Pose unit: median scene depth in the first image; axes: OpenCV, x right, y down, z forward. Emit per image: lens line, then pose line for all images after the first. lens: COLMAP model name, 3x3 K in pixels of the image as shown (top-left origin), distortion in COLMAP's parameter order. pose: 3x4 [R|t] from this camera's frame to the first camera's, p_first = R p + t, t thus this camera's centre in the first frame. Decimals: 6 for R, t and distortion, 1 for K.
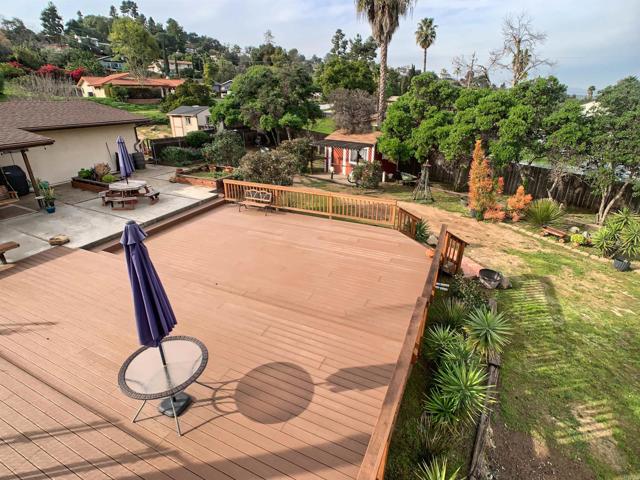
lens RADIAL K [[329.2, 0, 319.0], [0, 329.2, 231.0], [0, 0, 1]] dist [-0.041672, 0.016580]
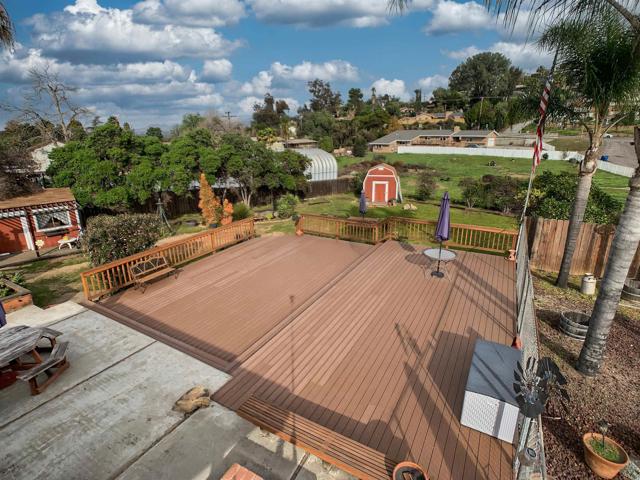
lens RADIAL K [[329.2, 0, 319.0], [0, 329.2, 231.0], [0, 0, 1]] dist [-0.041672, 0.016580]
pose [[0.081492, -0.282280, 0.955865, -0.195685], [0.384156, 0.893848, 0.231214, -0.045291], [-0.919665, 0.348359, 0.181281, 0.091113]]
